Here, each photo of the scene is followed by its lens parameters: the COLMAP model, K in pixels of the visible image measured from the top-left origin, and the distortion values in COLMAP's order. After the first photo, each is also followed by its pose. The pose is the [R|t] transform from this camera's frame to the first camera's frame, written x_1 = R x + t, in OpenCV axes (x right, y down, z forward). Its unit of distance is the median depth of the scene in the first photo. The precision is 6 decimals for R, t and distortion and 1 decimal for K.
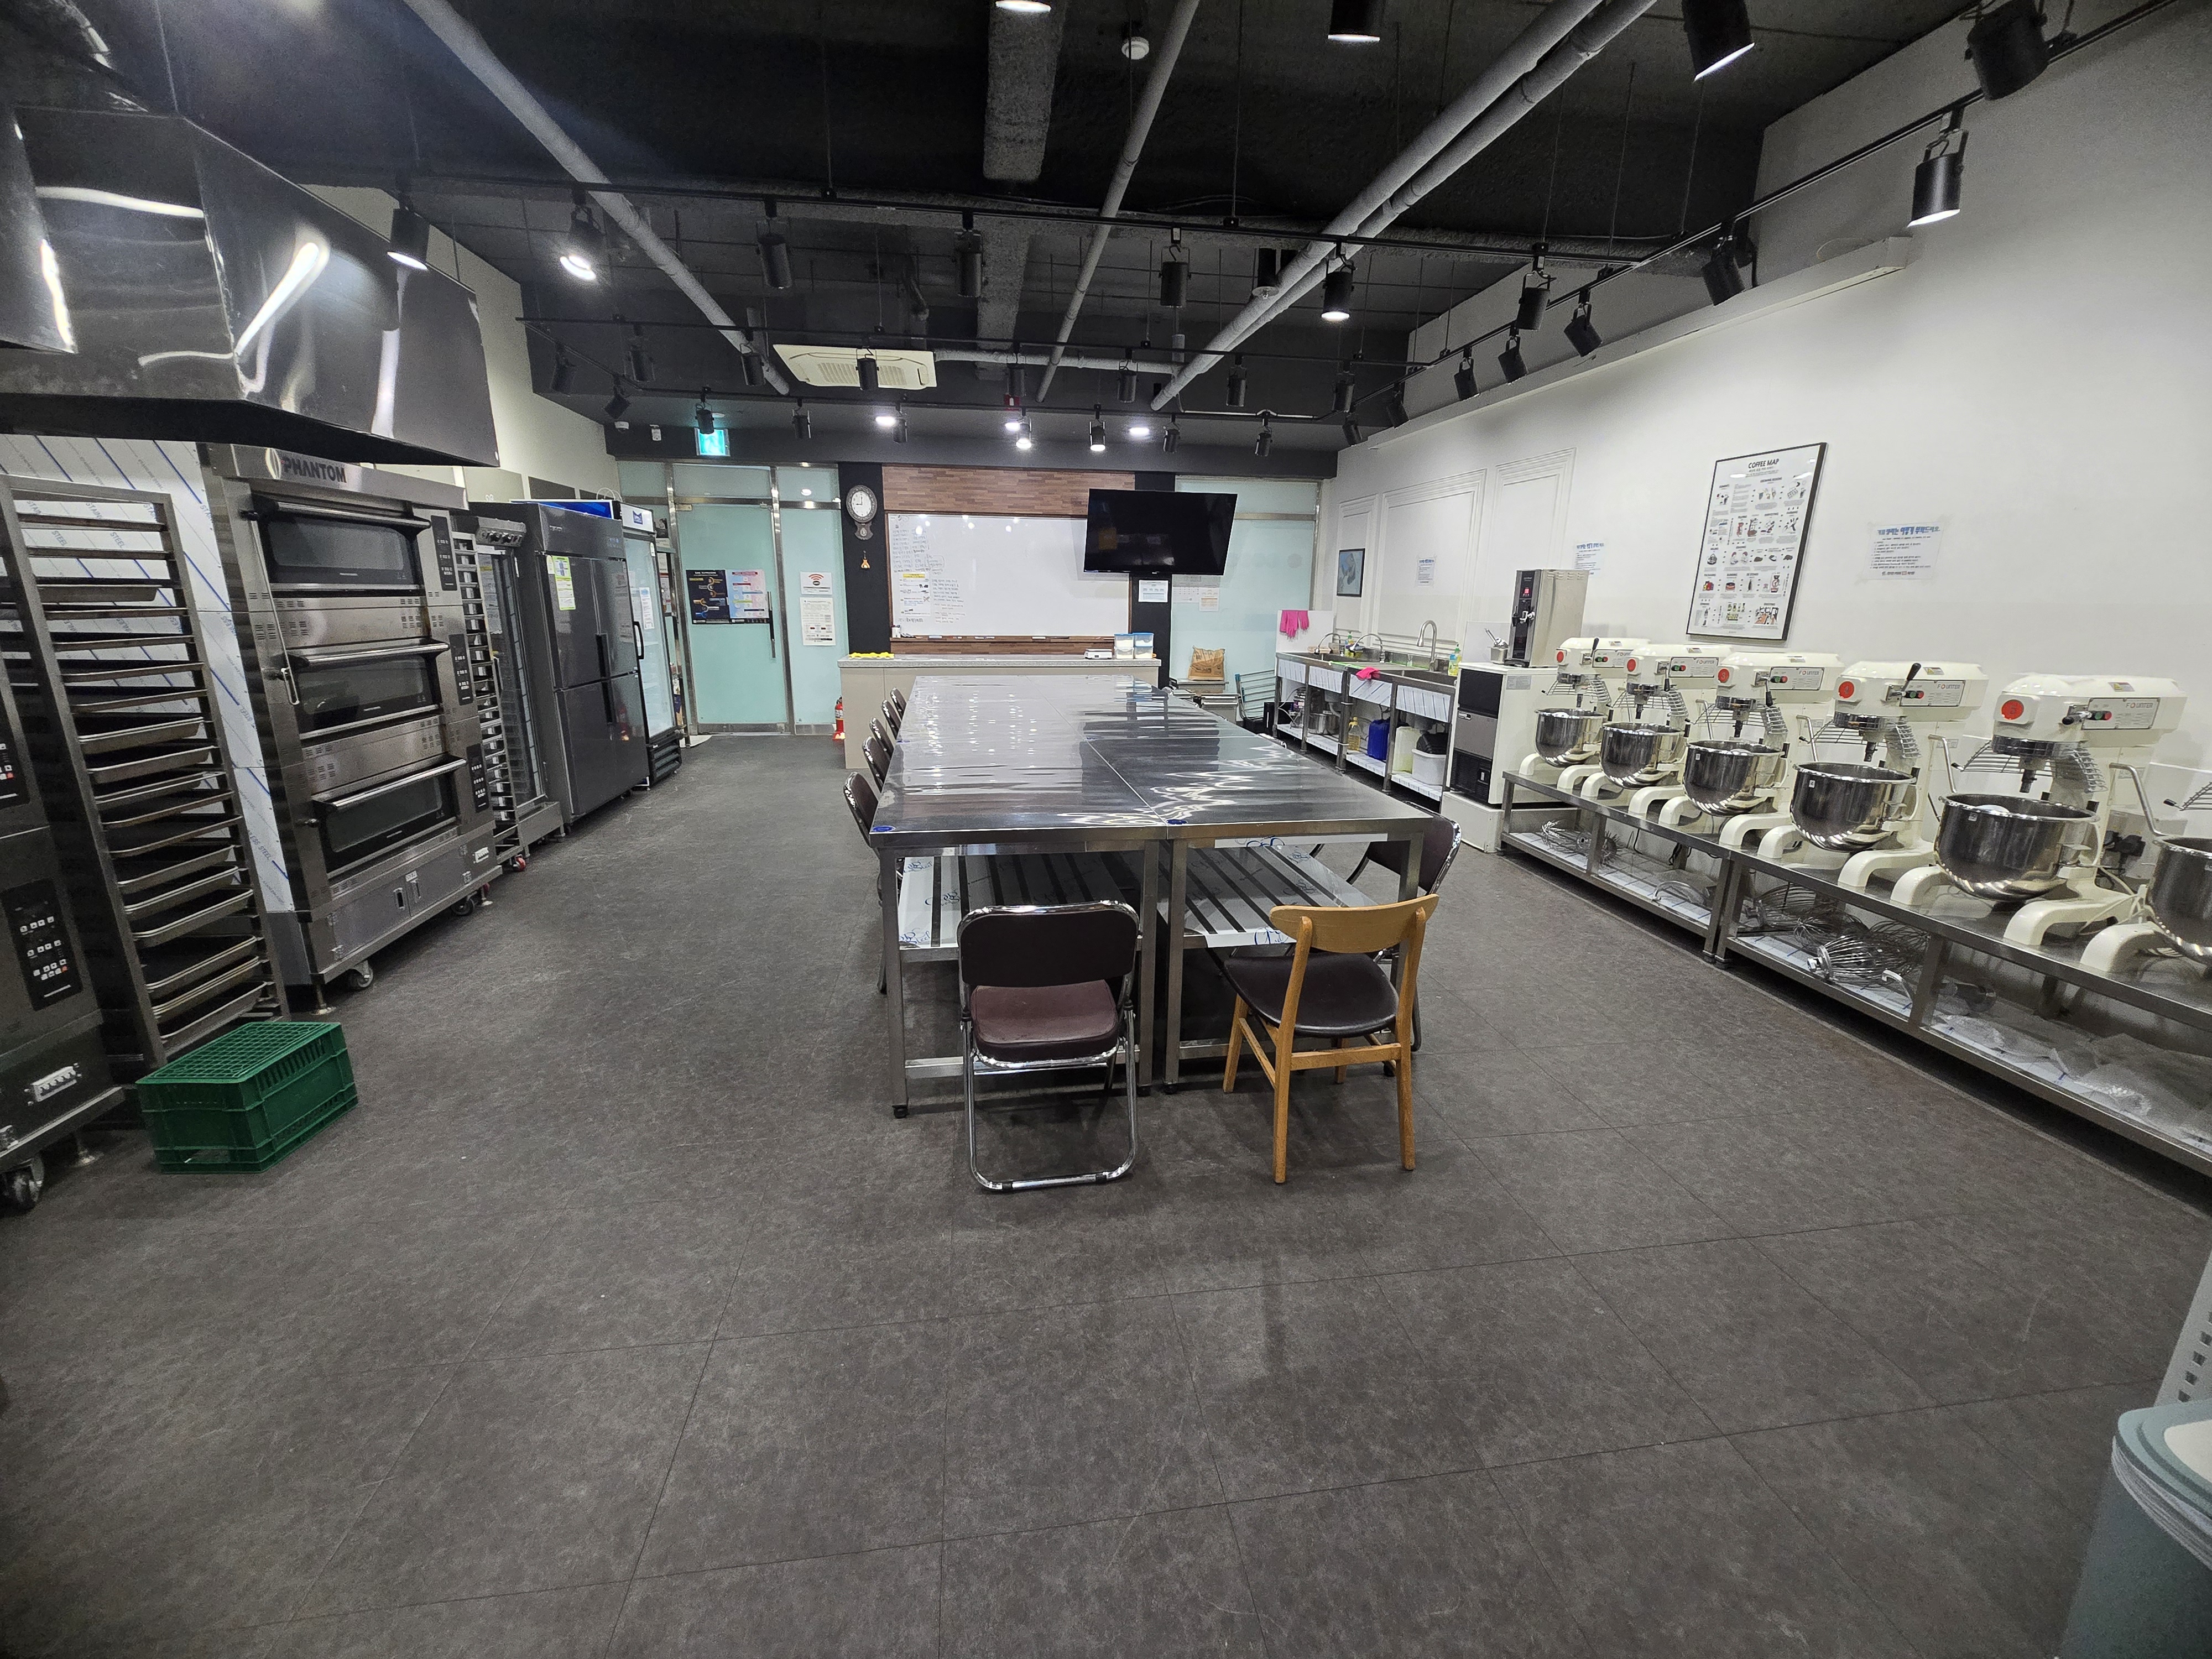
lens RADIAL K [[913.9, 0, 1106.0], [0, 913.9, 829.5], [0, 0, 1]] dist [-0.006265, 0.002548]
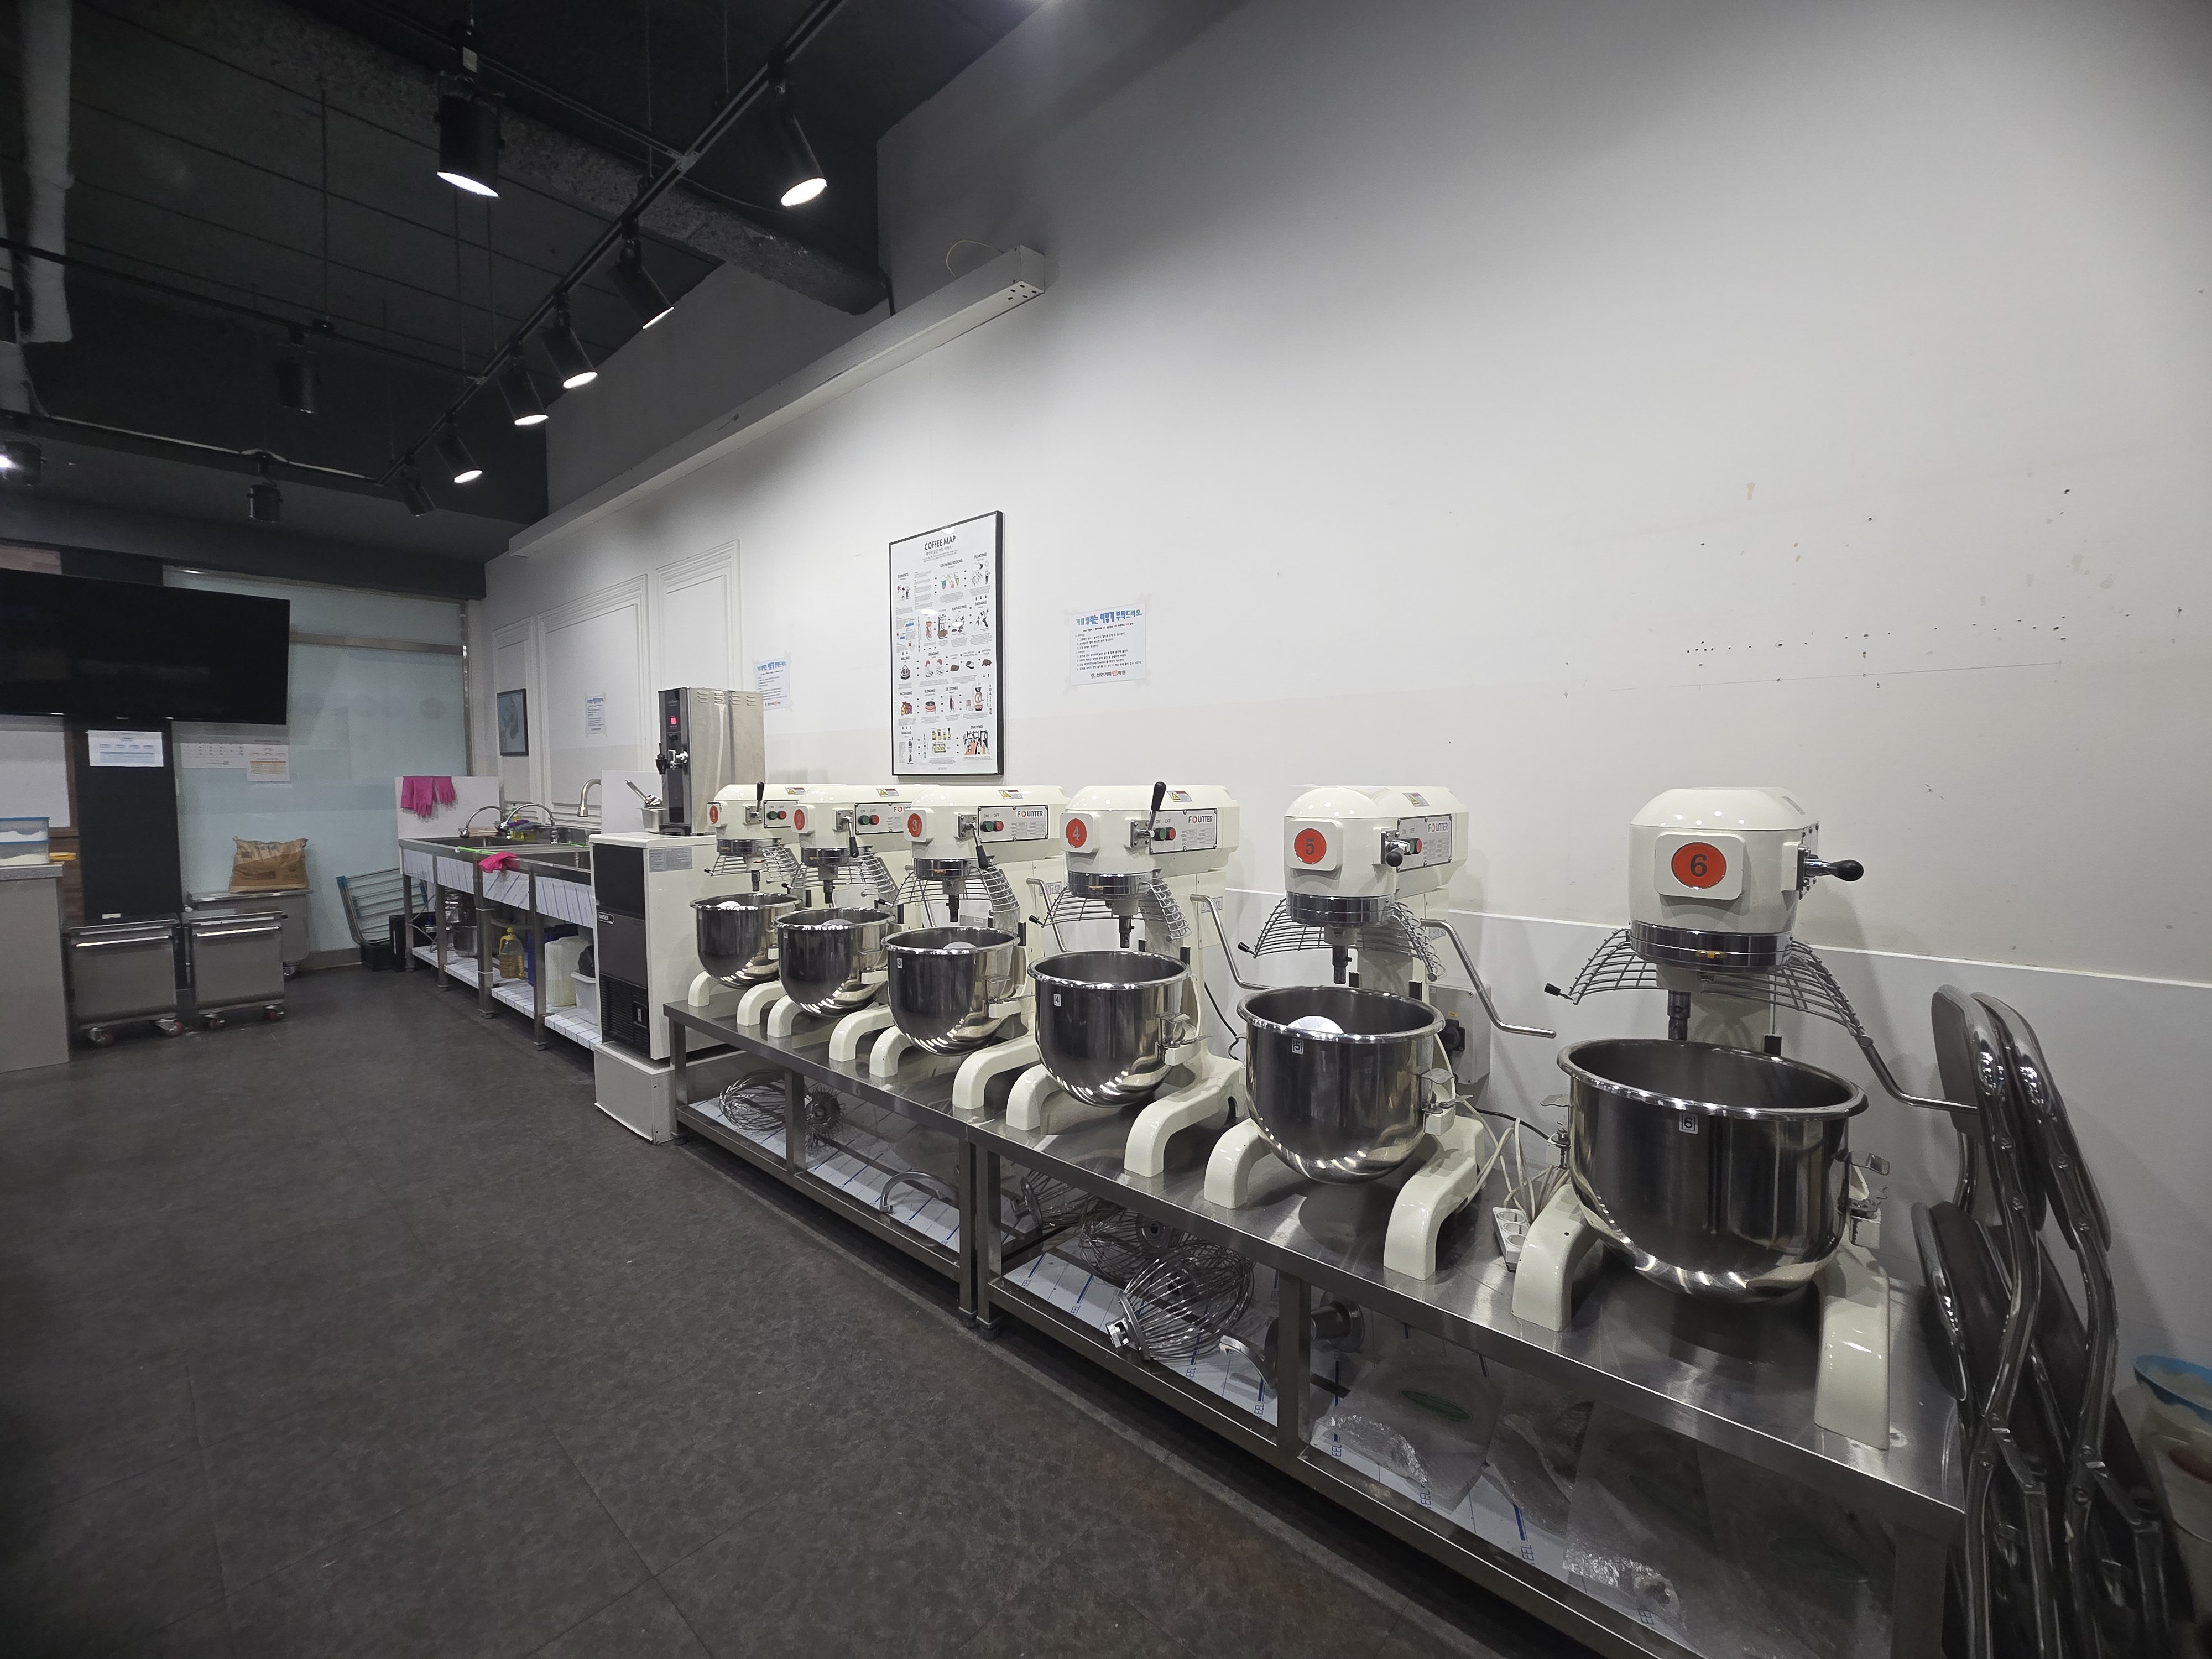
lens RADIAL K [[913.9, 0, 1106.0], [0, 913.9, 829.5], [0, 0, 1]] dist [-0.006265, 0.002548]
pose [[0.765439, -0.052950, 0.641326, 0.340064], [0.176136, 0.975789, -0.129658, -0.057552], [-0.618934, 0.212206, 0.756234, 0.410238]]
